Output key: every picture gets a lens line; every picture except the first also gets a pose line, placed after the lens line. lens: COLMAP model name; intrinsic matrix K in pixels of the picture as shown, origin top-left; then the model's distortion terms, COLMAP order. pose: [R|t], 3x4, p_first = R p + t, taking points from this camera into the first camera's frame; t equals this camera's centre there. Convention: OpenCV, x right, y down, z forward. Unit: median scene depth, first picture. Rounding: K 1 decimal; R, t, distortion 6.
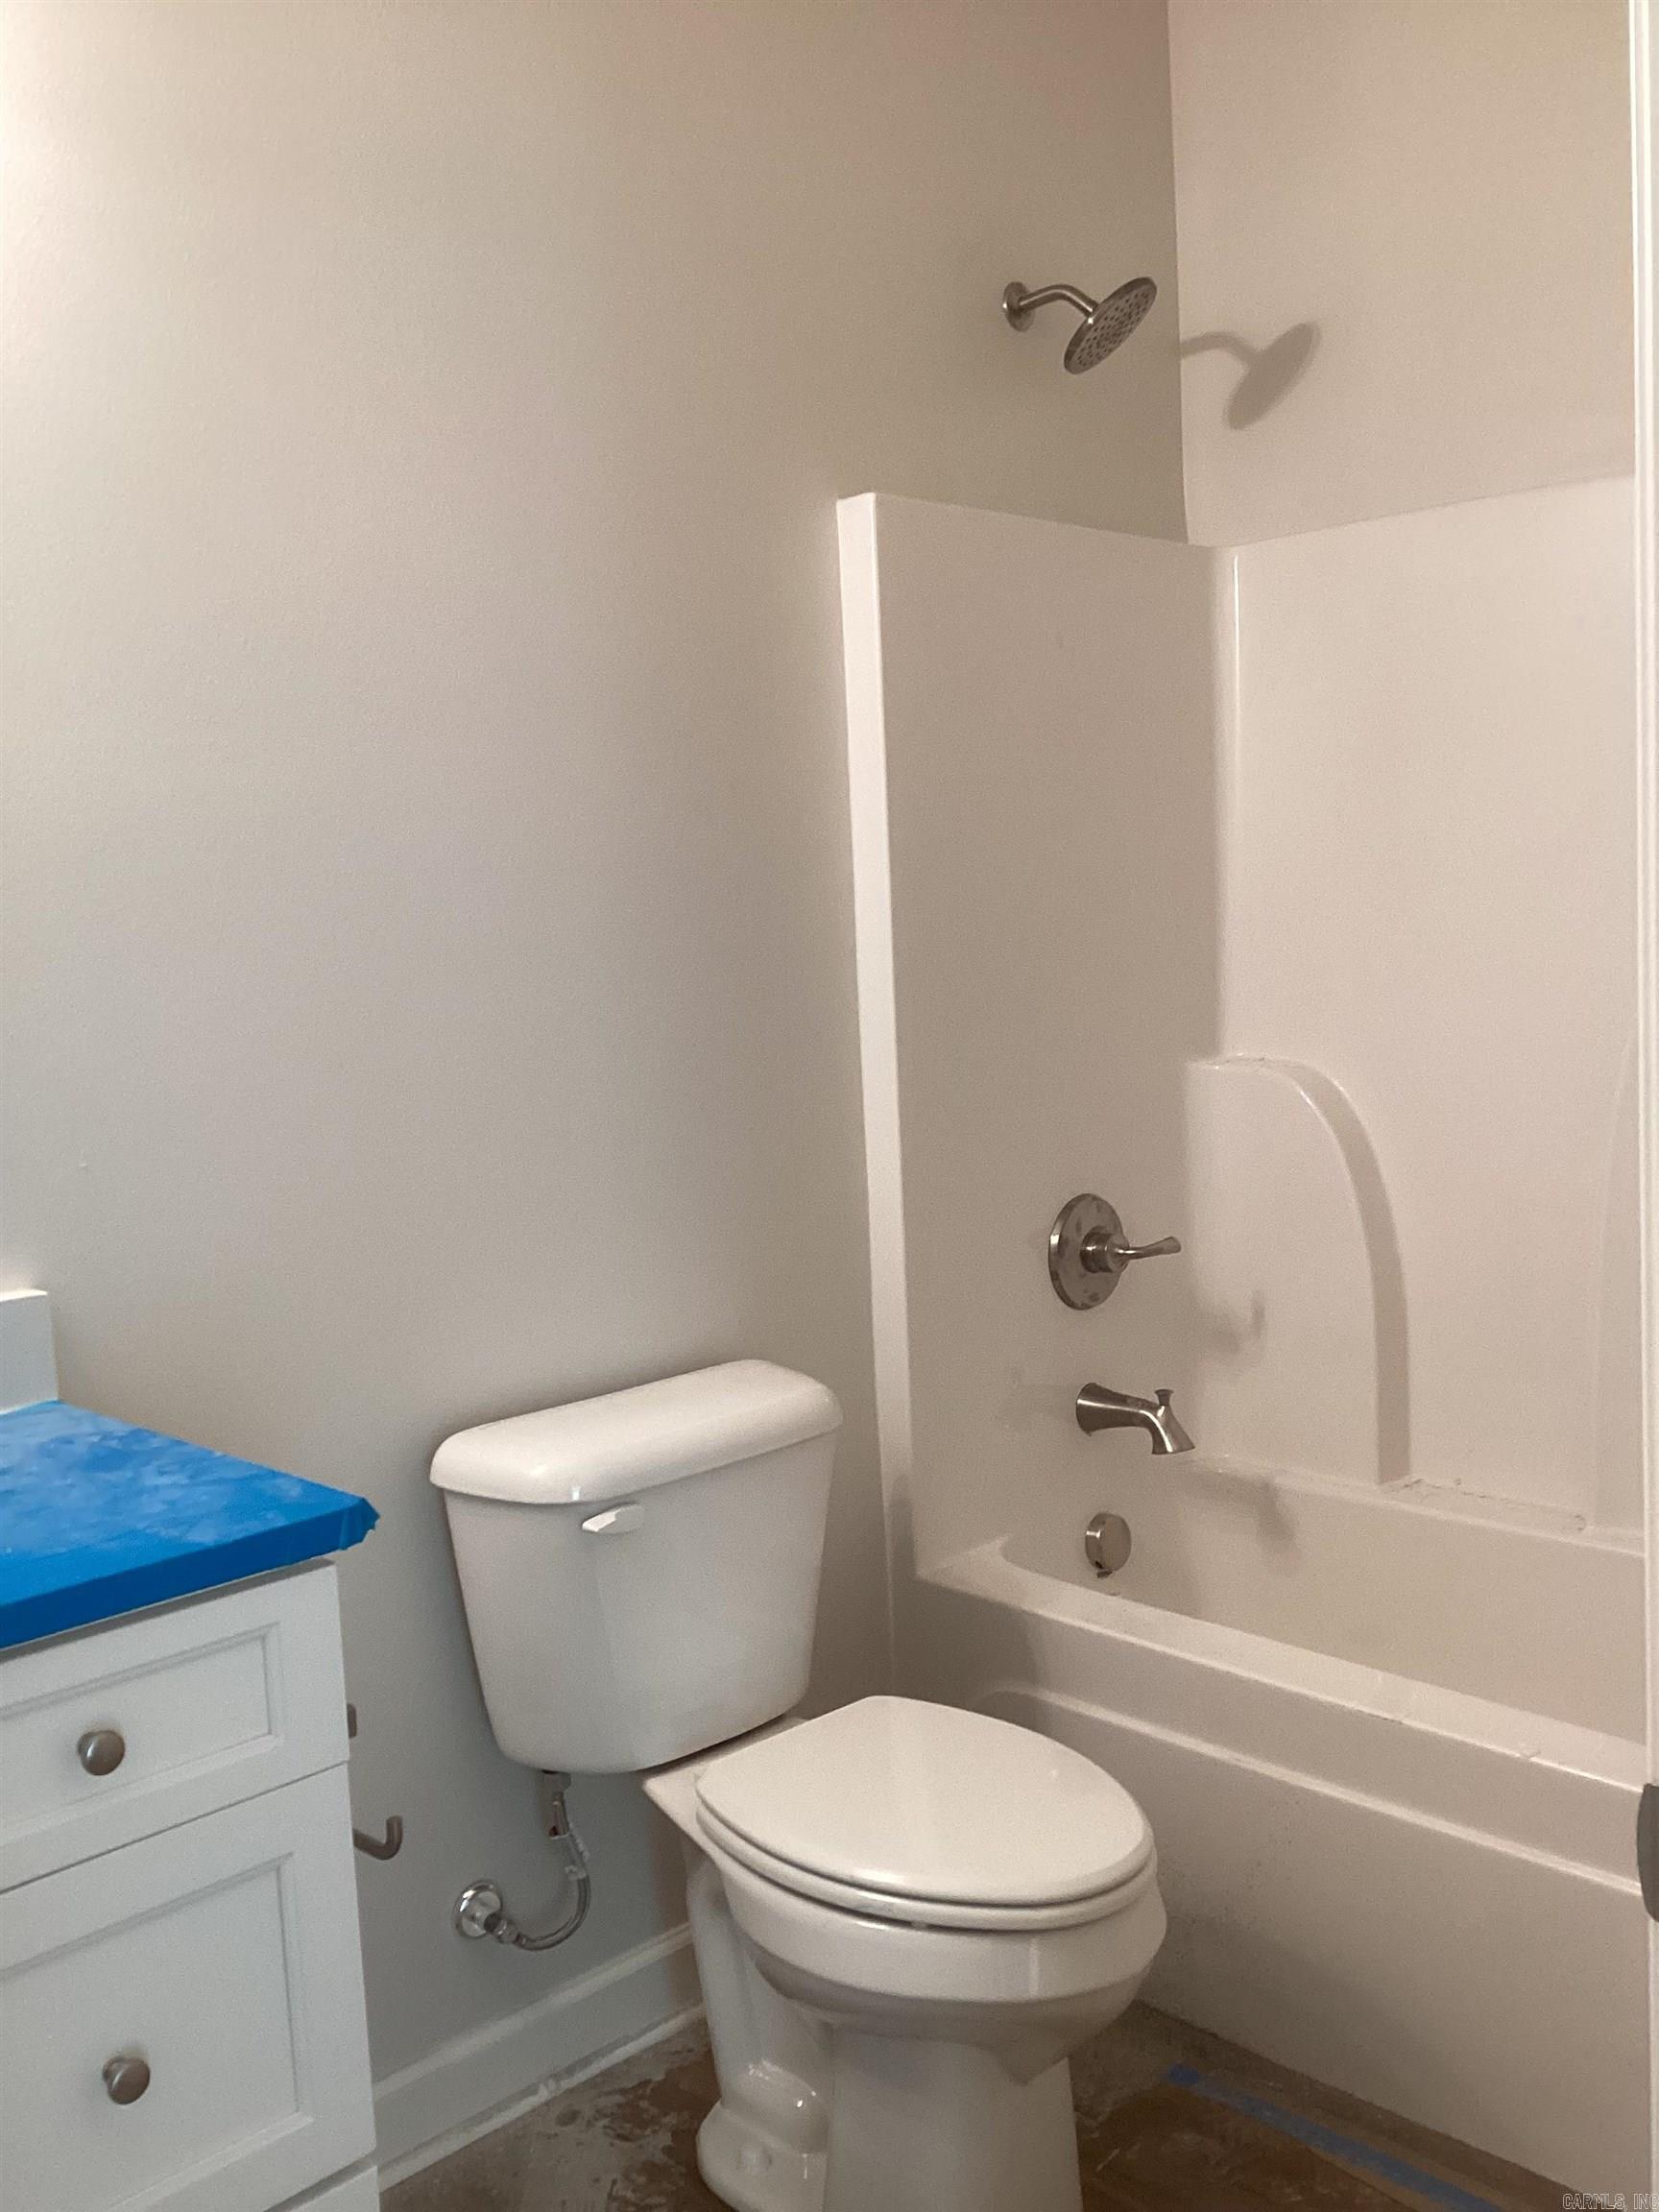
lens RADIAL K [[1973.1, 0, 829.5], [0, 1973.1, 1106.0], [0, 0, 1]] dist [0.126819, -0.217925]
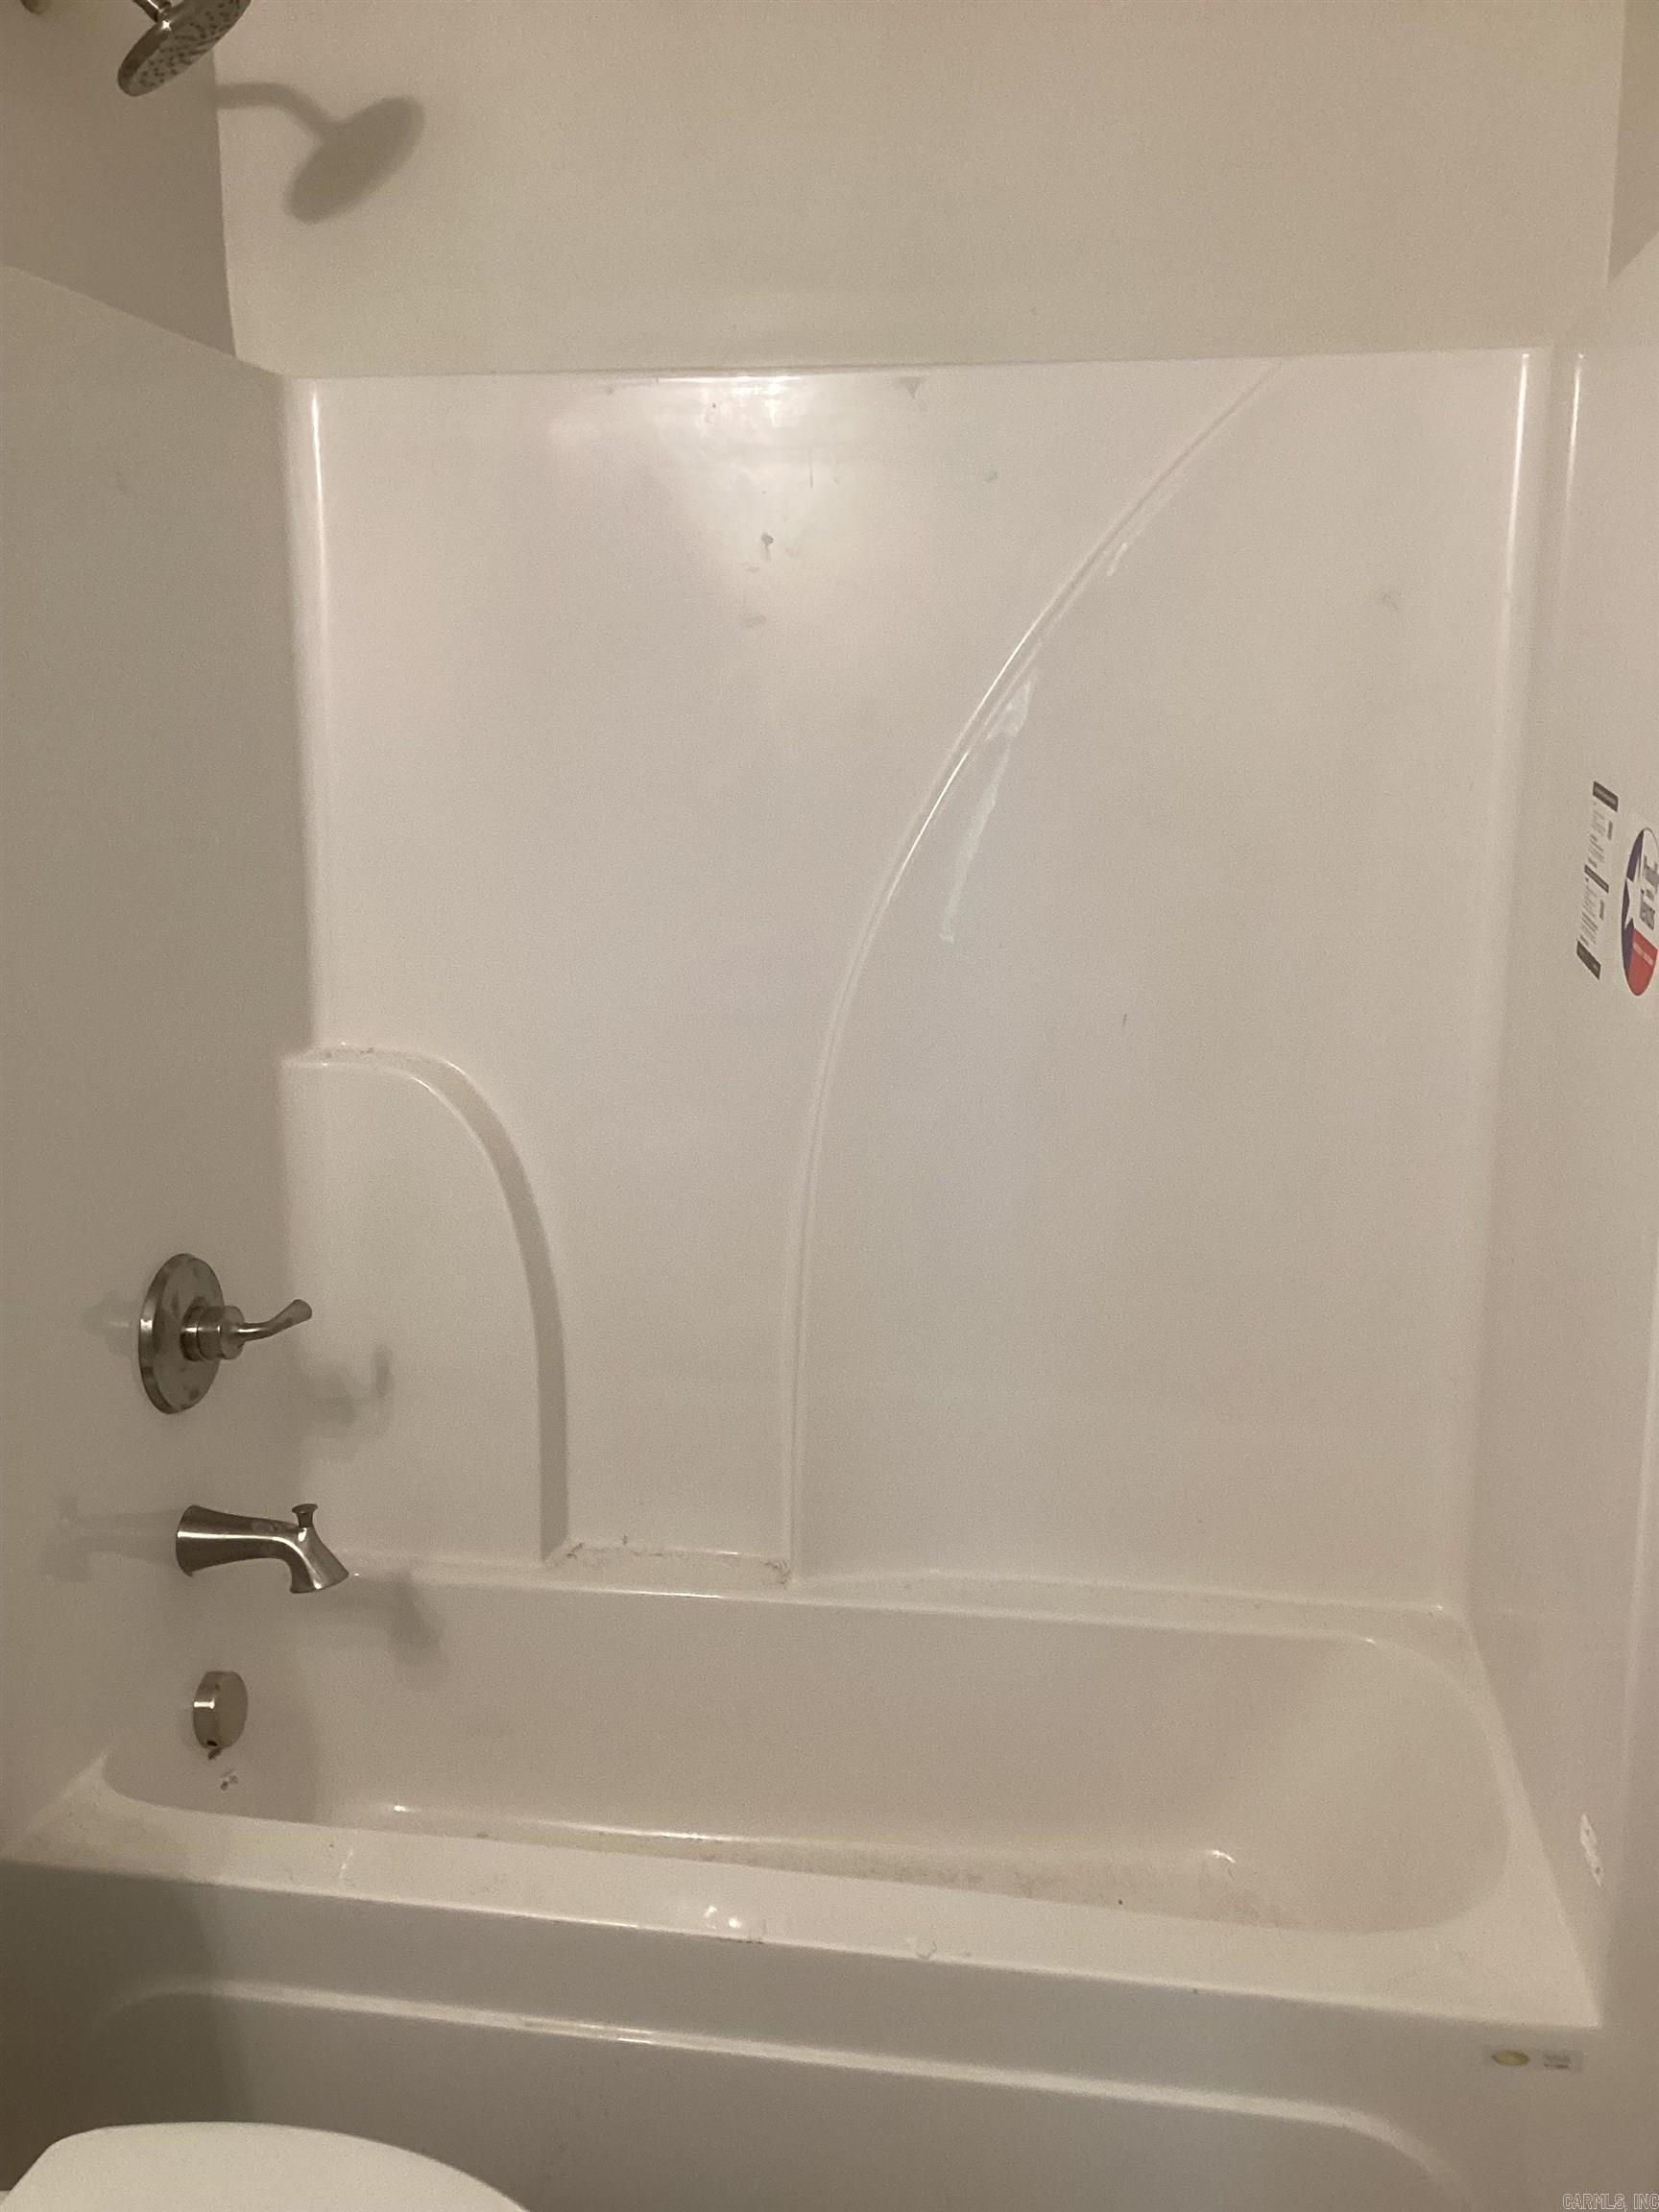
lens RADIAL K [[1973.1, 0, 829.5], [0, 1973.1, 1106.0], [0, 0, 1]] dist [0.126819, -0.217925]
pose [[0.808369, -0.060747, 0.585533, -0.104668], [0.016835, 0.996640, 0.080157, -0.065766], [-0.588435, -0.054939, 0.806676, 0.265519]]
